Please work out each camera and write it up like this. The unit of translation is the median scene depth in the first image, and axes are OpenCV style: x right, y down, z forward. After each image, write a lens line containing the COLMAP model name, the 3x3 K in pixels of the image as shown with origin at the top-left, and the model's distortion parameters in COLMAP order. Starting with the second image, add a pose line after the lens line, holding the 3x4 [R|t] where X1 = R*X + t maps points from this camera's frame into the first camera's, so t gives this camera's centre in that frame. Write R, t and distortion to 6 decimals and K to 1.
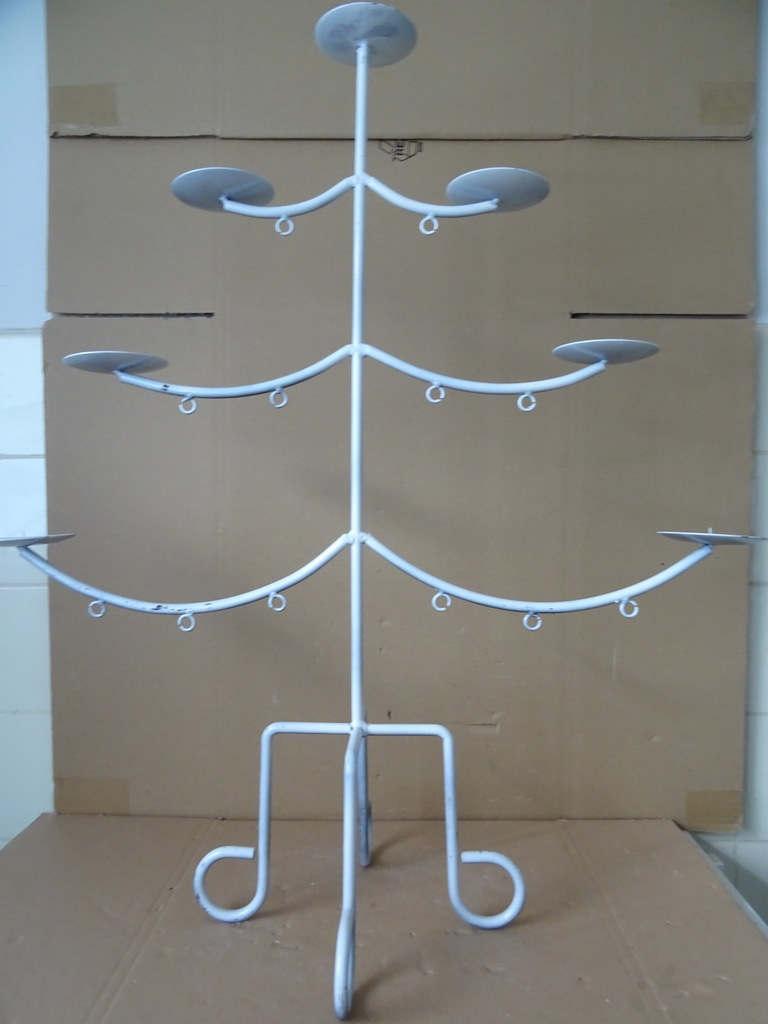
lens RADIAL K [[731.4, 0, 382.0], [0, 731.4, 526.4], [0, 0, 1]] dist [0.022421, -0.013853]
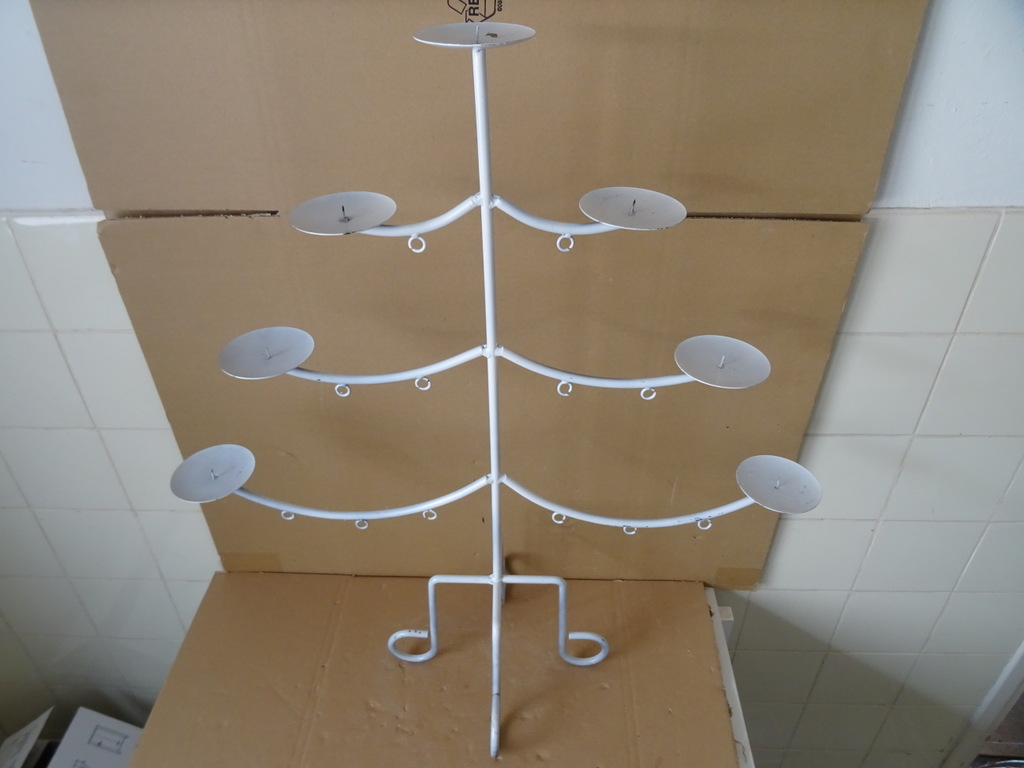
lens RADIAL K [[731.4, 0, 508.2], [0, 731.4, 383.0], [0, 0, 1]] dist [0.022421, -0.013853]
pose [[0.999834, 0.001075, -0.018165, 0.076042], [0.009182, 0.832046, 0.554631, -0.616125], [0.015711, -0.554706, 0.831898, 0.121519]]
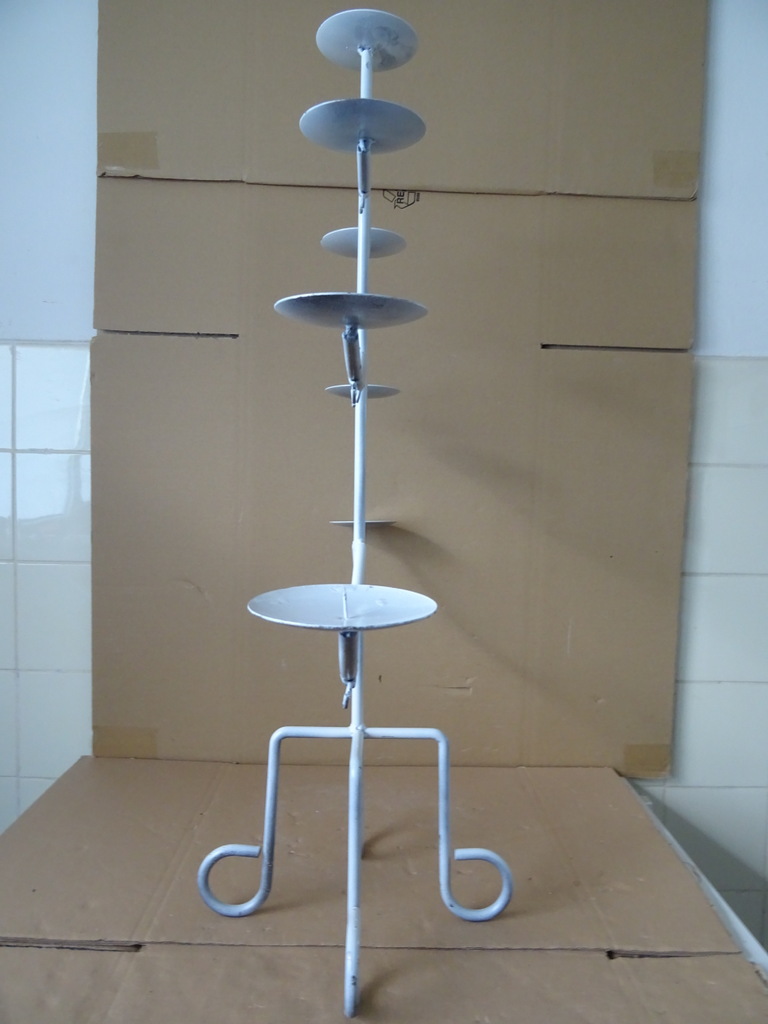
lens RADIAL K [[731.4, 0, 380.7], [0, 731.4, 524.0], [0, 0, 1]] dist [0.022421, -0.013853]
pose [[0.999260, 0.022105, 0.031492, -0.032461], [-0.022905, 0.999418, 0.025278, -0.022831], [-0.030915, -0.025981, 0.999184, -0.182935]]
